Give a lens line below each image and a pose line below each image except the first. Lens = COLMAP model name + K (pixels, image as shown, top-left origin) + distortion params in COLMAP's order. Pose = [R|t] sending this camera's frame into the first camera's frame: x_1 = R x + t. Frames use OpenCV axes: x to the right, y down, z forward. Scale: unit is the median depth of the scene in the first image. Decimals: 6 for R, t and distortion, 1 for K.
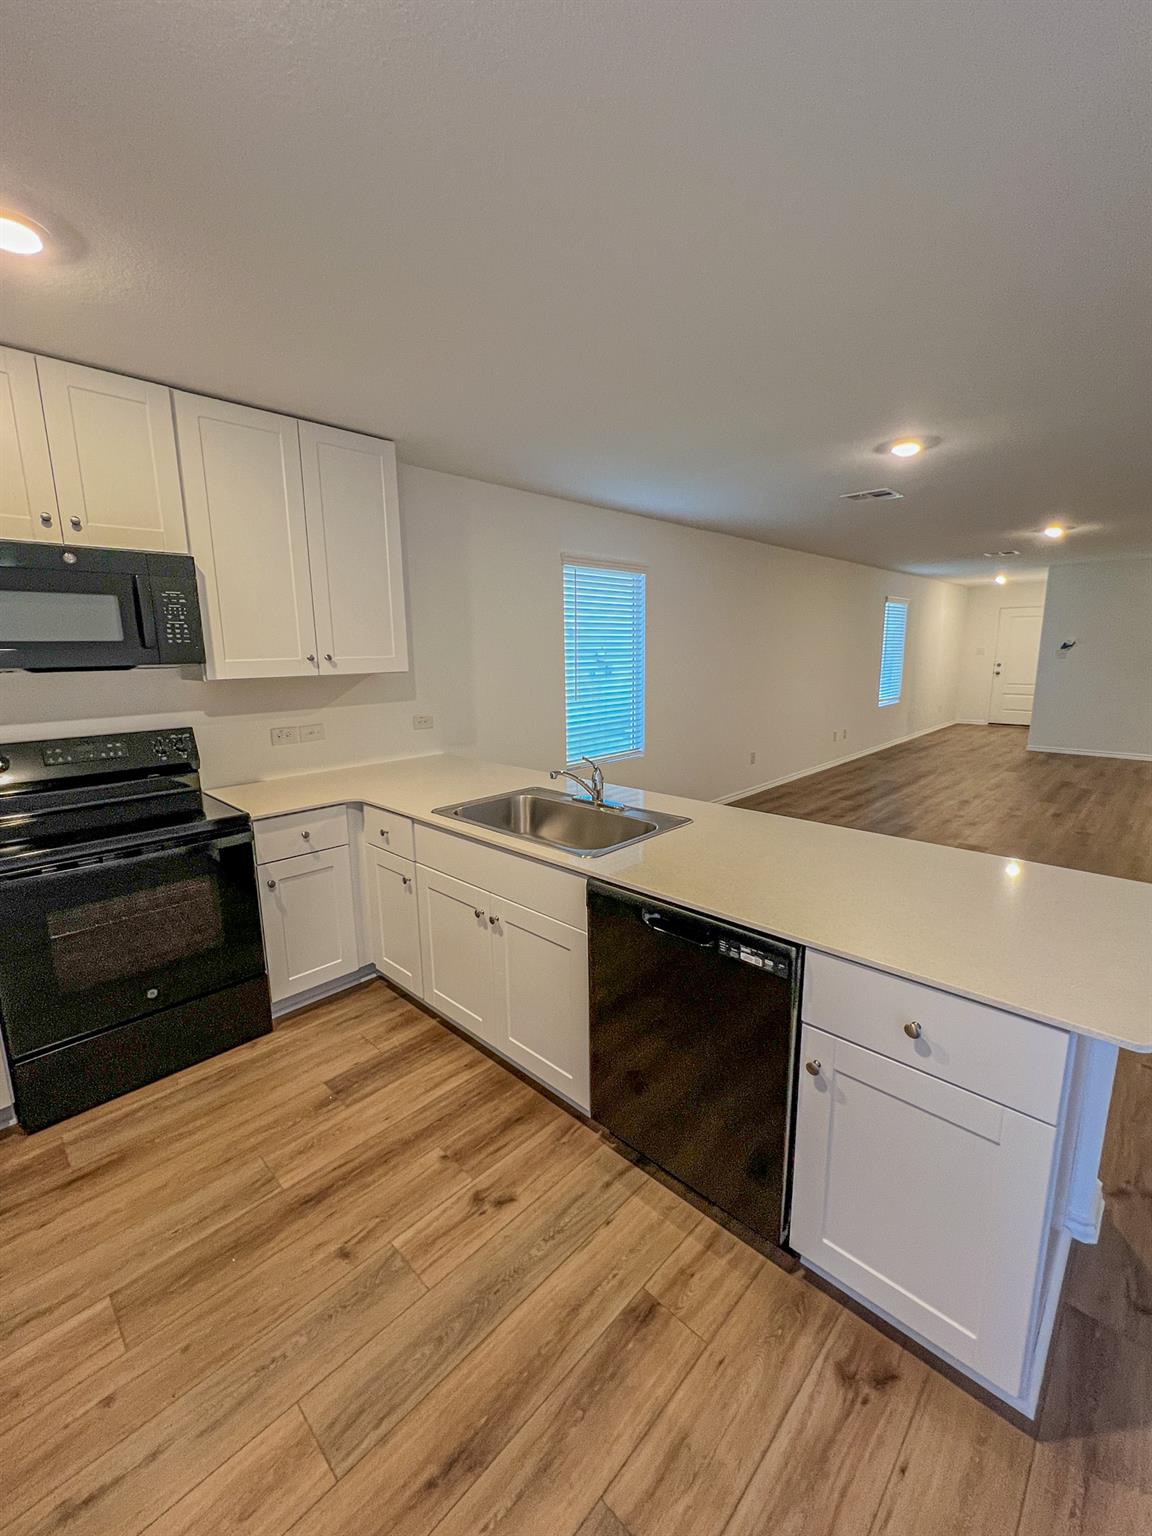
lens RADIAL K [[629.9, 0, 574.9], [0, 629.9, 768.4], [0, 0, 1]] dist [-0.004354, 0.000610]
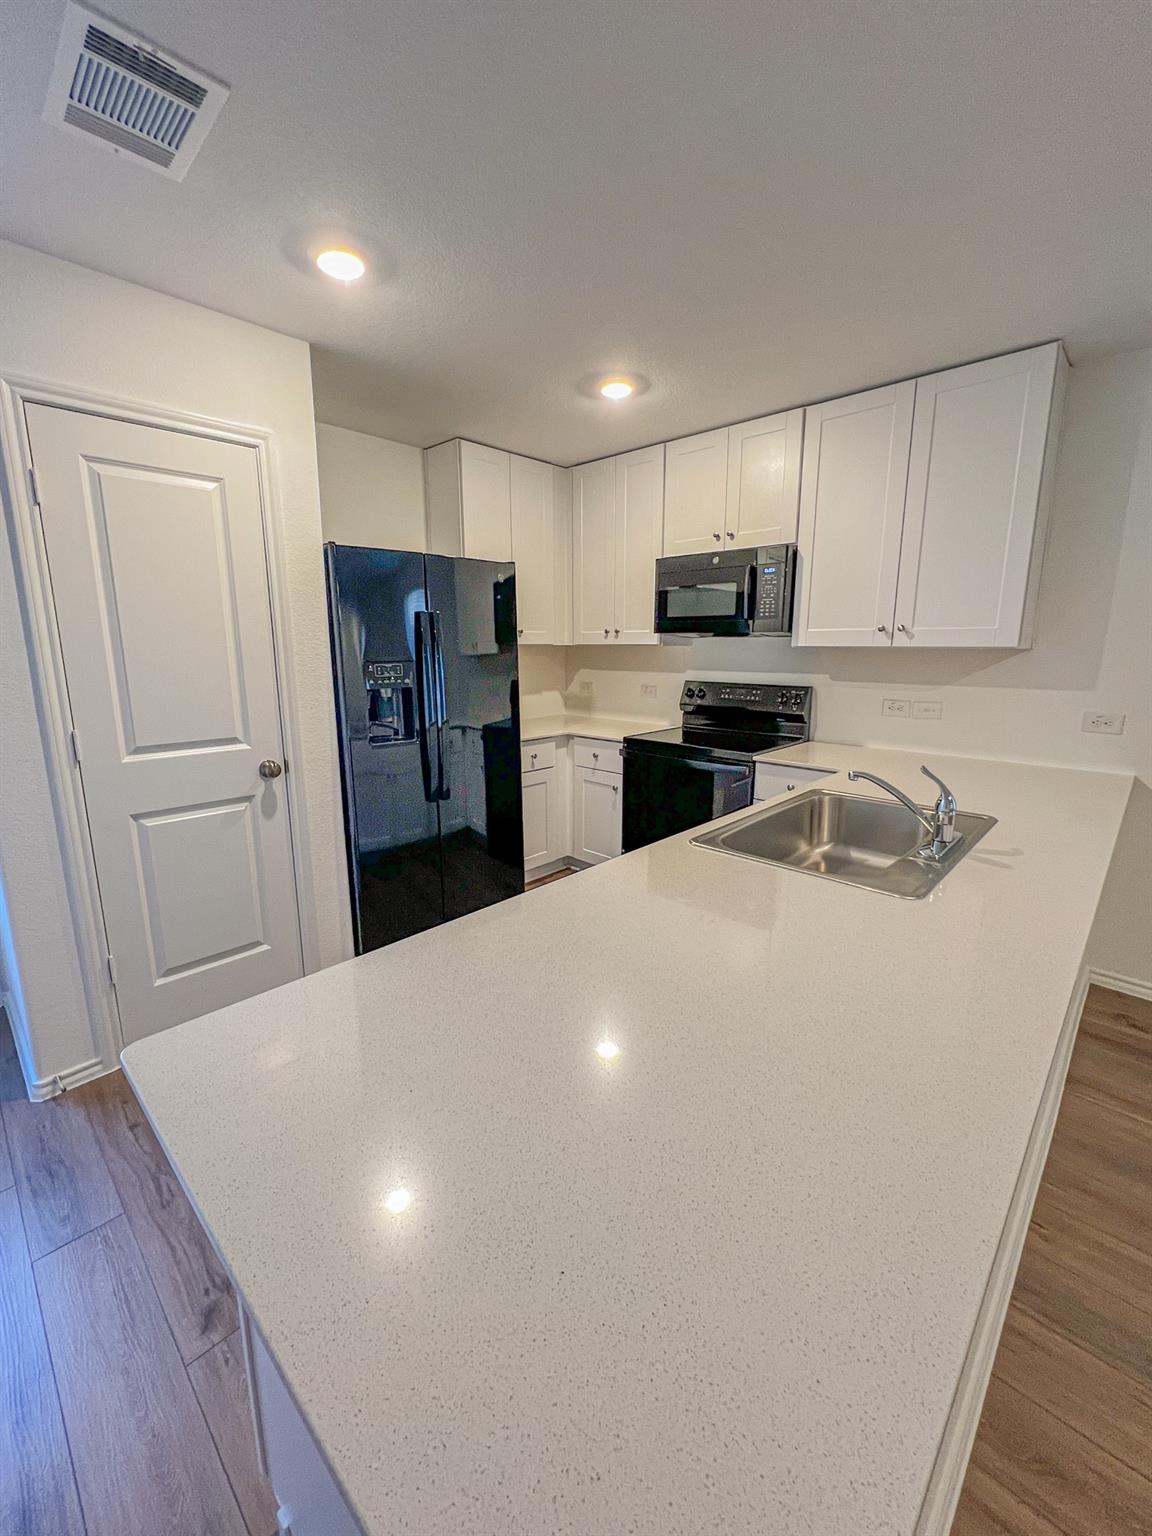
lens RADIAL K [[629.9, 0, 571.1], [0, 629.9, 769.6], [0, 0, 1]] dist [-0.004354, 0.000610]
pose [[-0.003730, 0.210725, -0.977538, 0.789402], [-0.188519, 0.959869, 0.207635, -0.099944], [0.982062, 0.185059, 0.036145, 0.697118]]
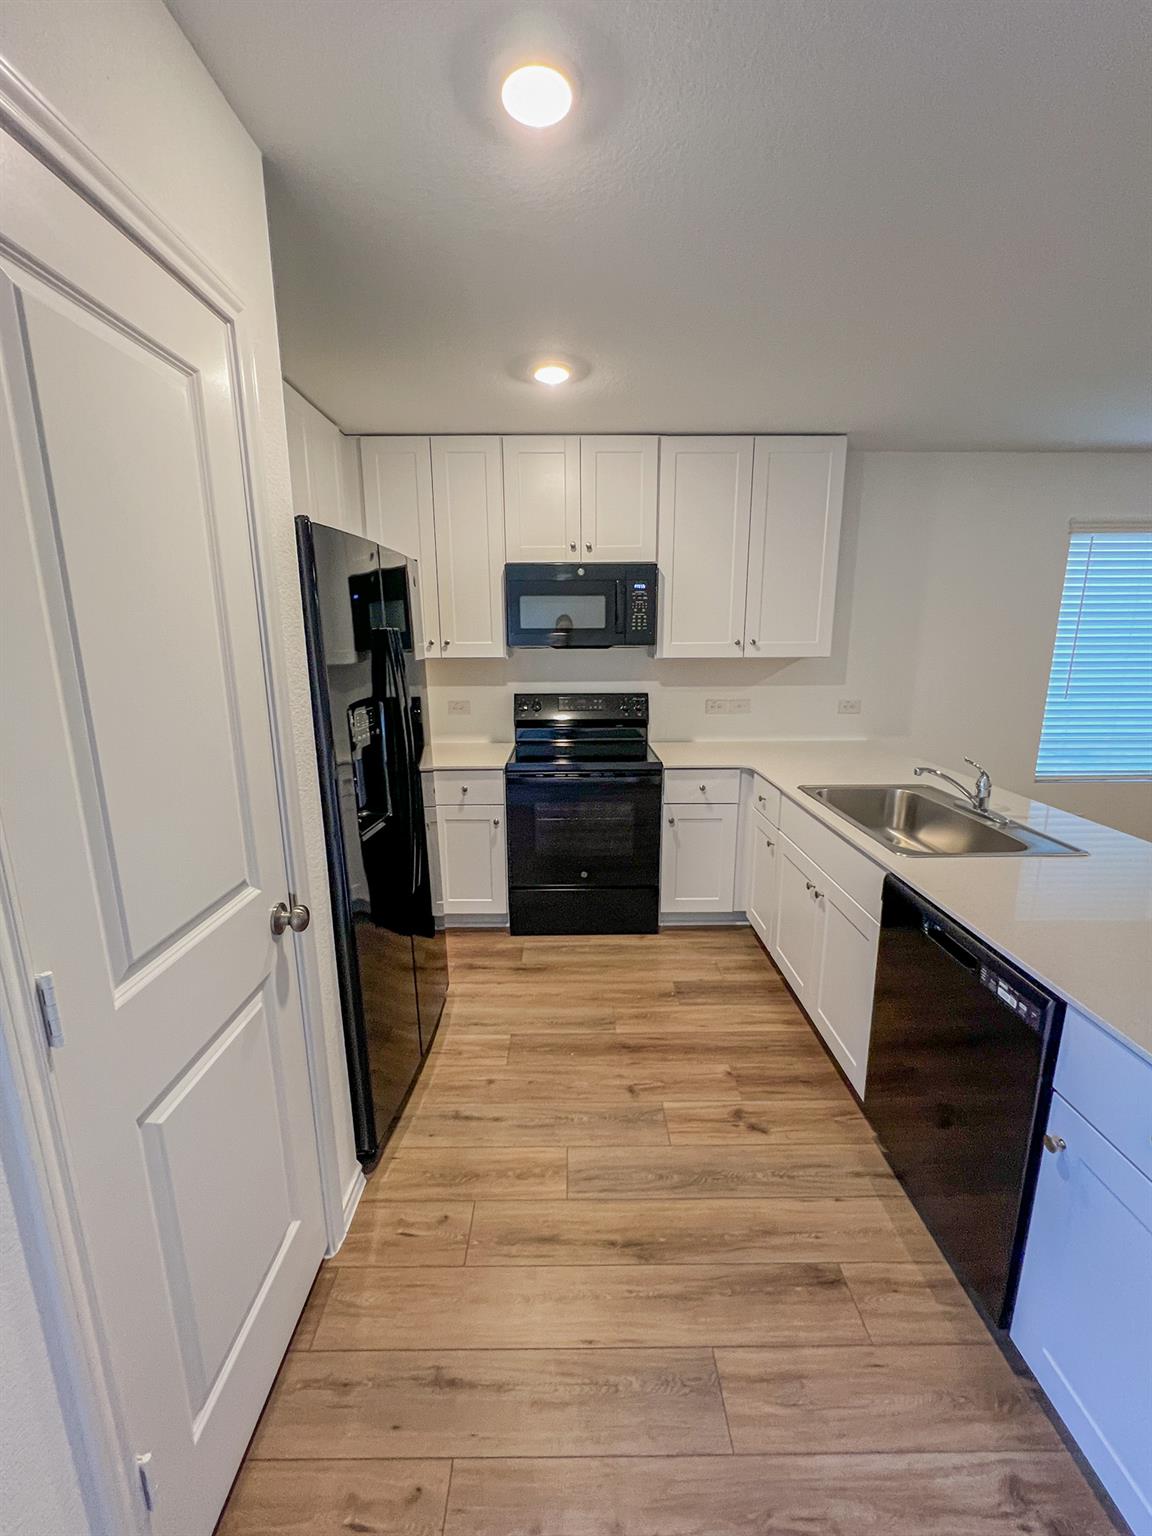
lens RADIAL K [[629.9, 0, 582.5], [0, 629.9, 769.8], [0, 0, 1]] dist [-0.004354, 0.000610]
pose [[0.703371, 0.162379, -0.692027, 0.303825], [-0.139123, 0.986177, 0.089995, -0.007892], [0.697075, 0.032977, 0.716239, -0.048094]]
